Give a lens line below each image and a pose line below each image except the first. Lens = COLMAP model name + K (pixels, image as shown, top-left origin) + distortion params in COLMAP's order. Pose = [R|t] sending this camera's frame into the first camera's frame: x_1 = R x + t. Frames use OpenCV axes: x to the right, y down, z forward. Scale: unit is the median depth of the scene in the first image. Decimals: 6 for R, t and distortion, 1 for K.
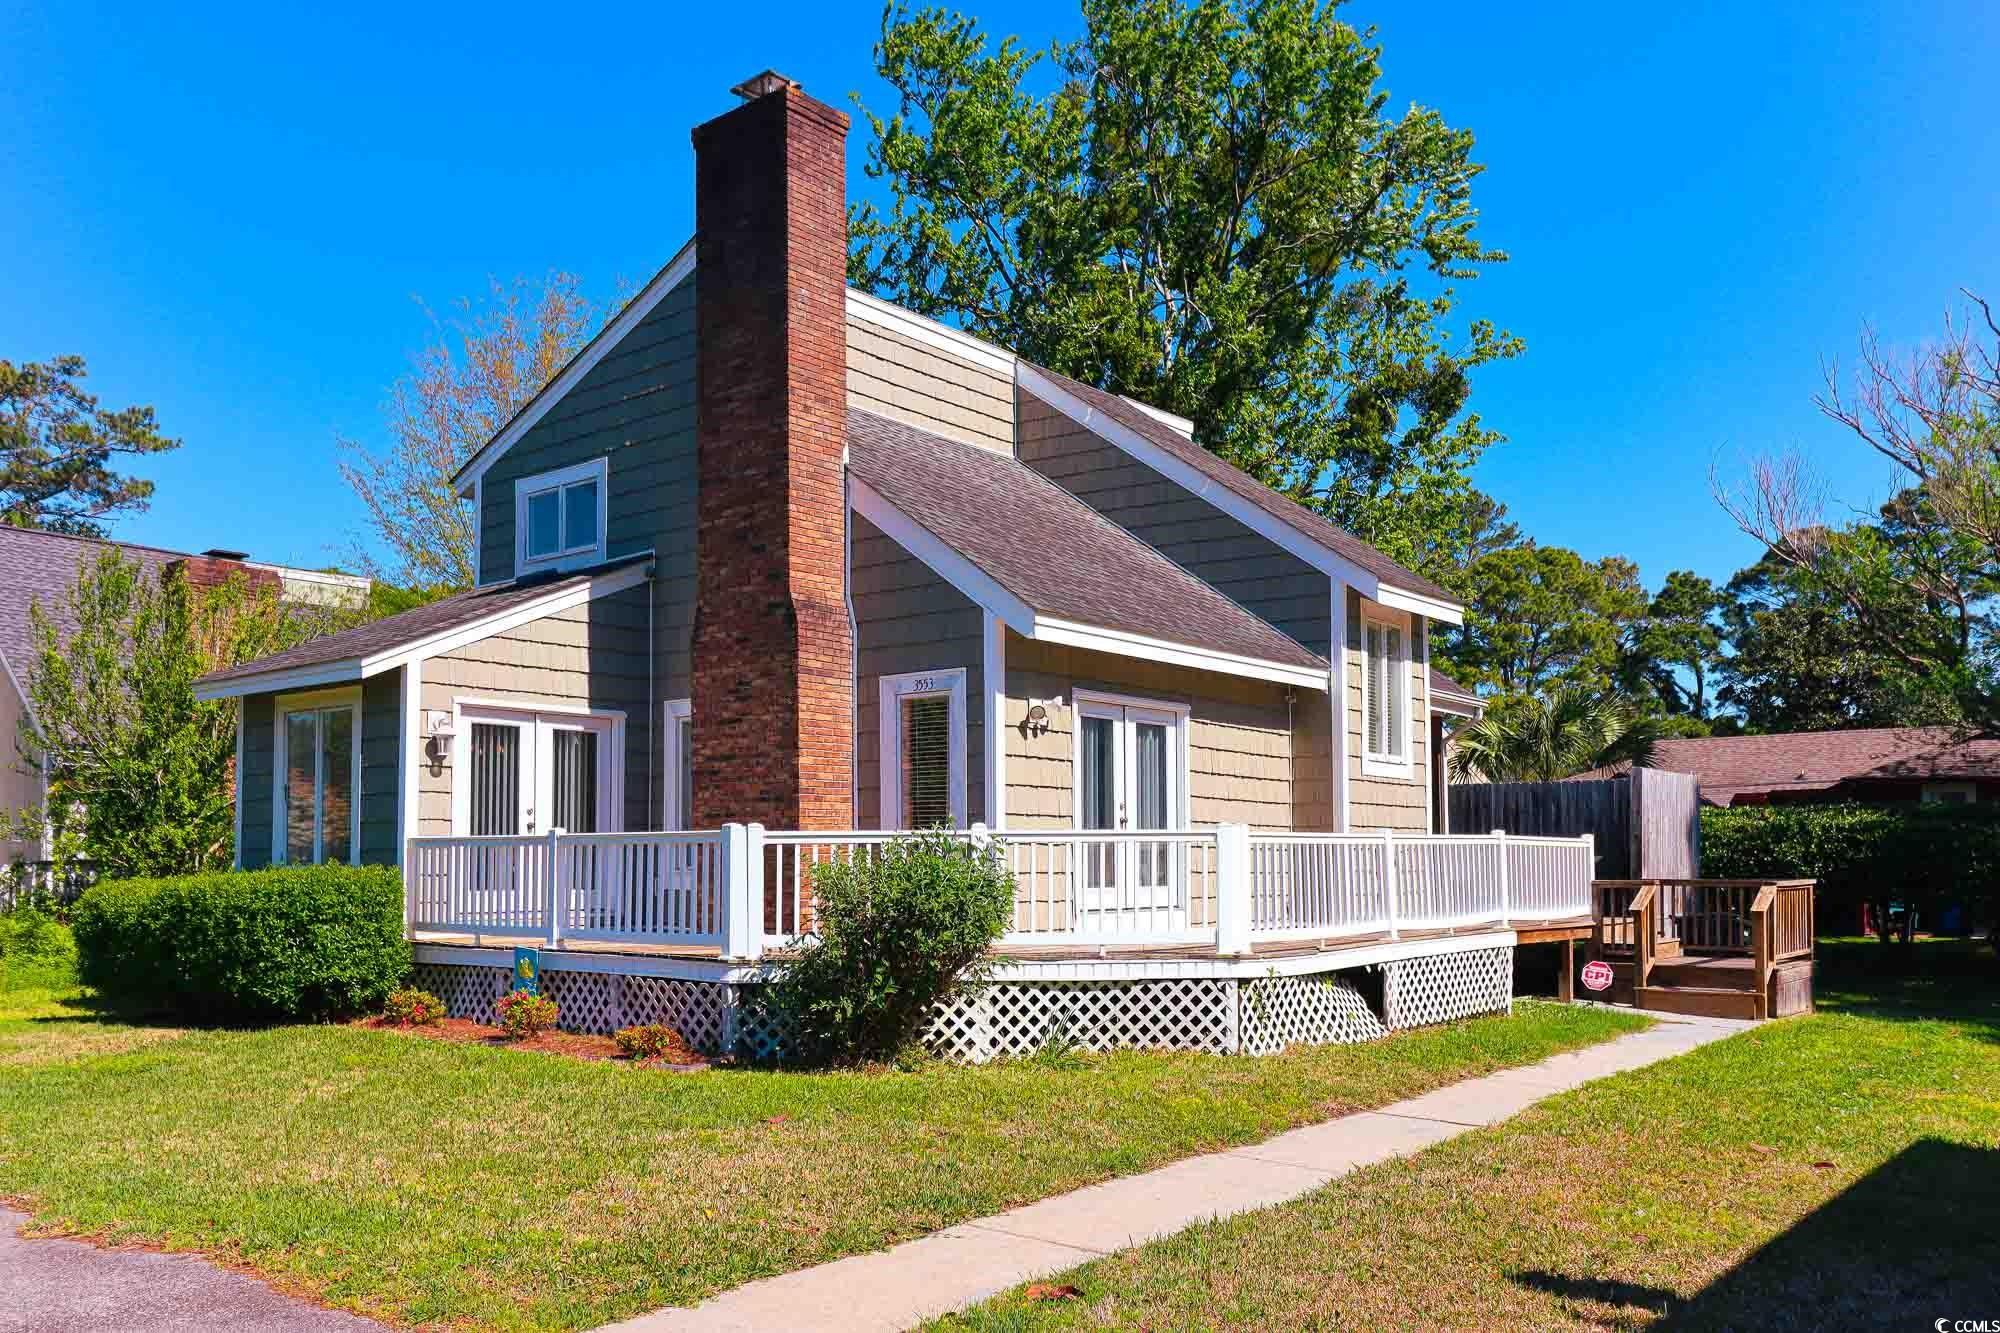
lens RADIAL K [[1603.0, 0, 992.3], [0, 1603.0, 714.3], [0, 0, 1]] dist [-0.005555, 0.008960]
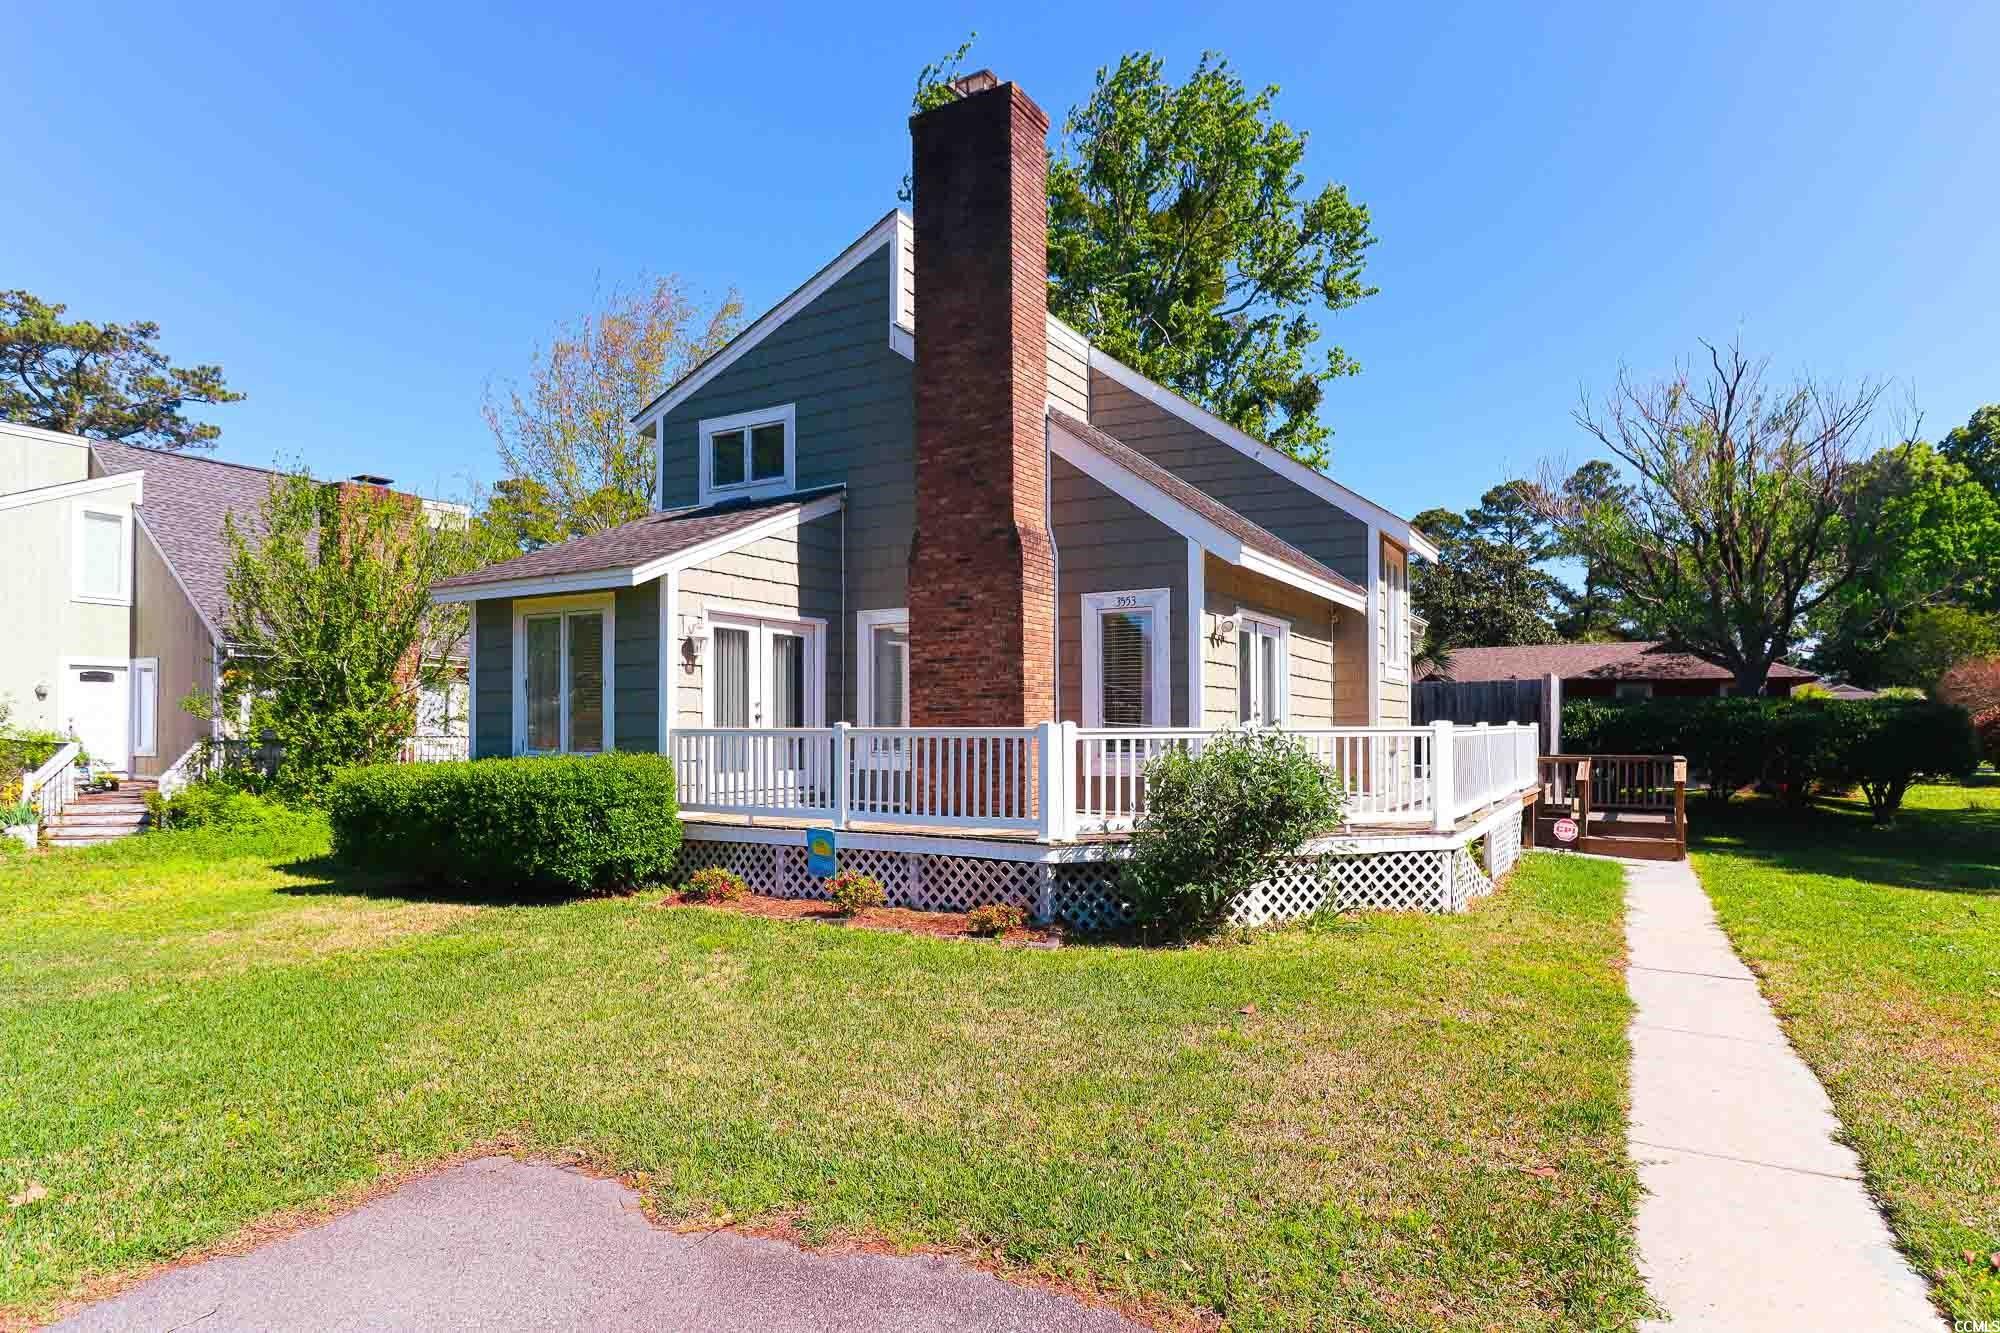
lens RADIAL K [[1096.4, 0, 1000.0], [0, 1096.4, 666.5], [0, 0, 1]] dist [-0.001052, -0.003180]
pose [[0.985963, 0.010234, 0.166649, -0.260195], [-0.016585, 0.999186, 0.036765, 0.001413], [-0.166137, -0.039012, 0.985331, 0.199661]]
